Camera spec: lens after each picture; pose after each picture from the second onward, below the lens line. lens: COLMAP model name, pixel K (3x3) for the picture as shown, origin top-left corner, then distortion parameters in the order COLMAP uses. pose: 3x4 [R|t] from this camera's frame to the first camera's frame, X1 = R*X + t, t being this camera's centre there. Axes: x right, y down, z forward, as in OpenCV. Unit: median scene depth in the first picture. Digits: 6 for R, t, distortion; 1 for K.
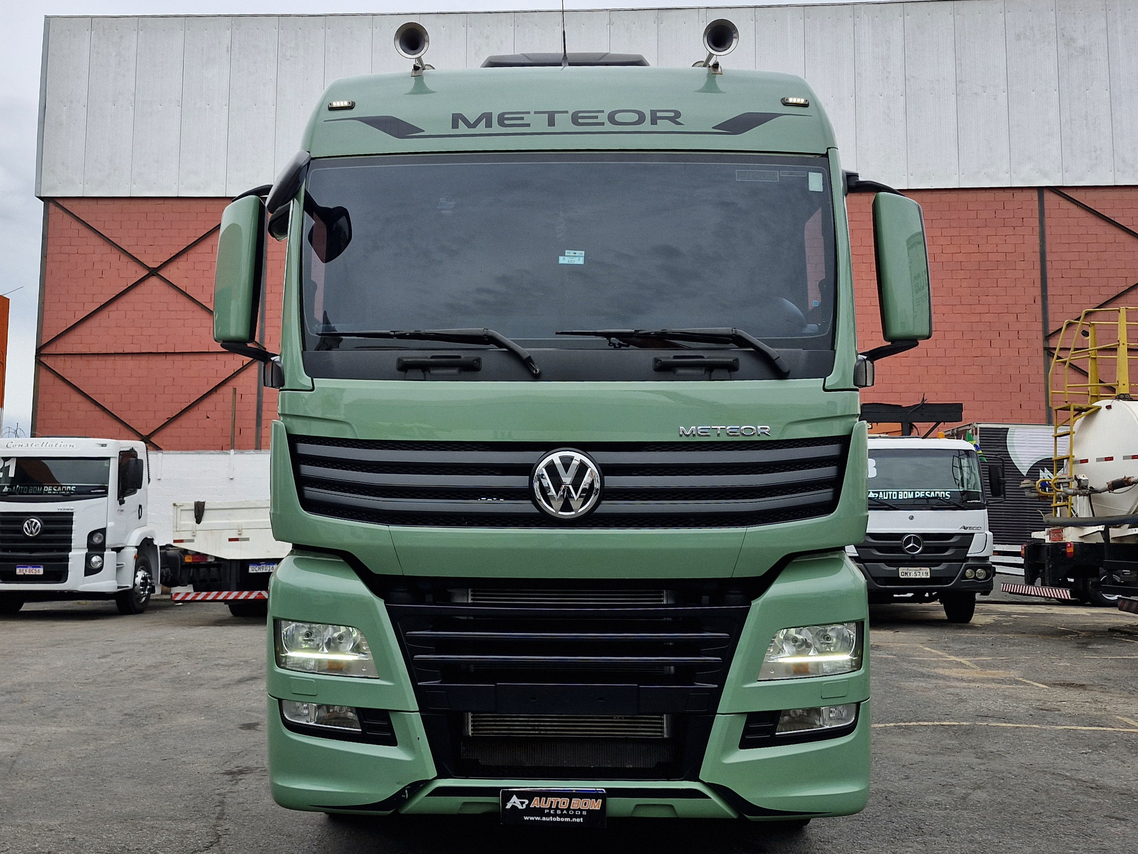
lens RADIAL K [[784.0, 0, 568.3], [0, 784.0, 423.8], [0, 0, 1]] dist [0.056901, -0.006431]
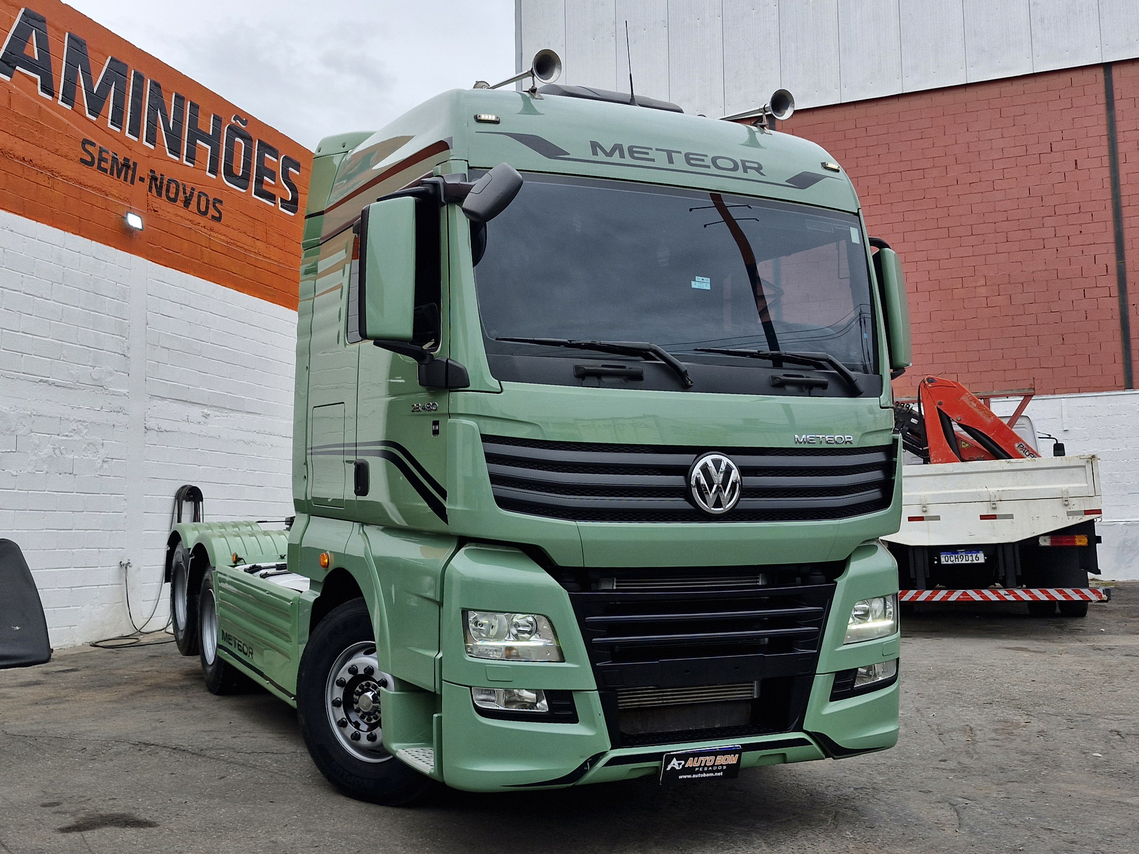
lens RADIAL K [[752.5, 0, 569.0], [0, 752.5, 427.3], [0, 0, 1]] dist [0.049788, 0.004970]
pose [[0.953076, 0.025349, 0.301668, -0.534571], [-0.027279, 0.999625, 0.002189, -0.001172], [-0.301499, -0.010315, 0.953411, 0.016143]]
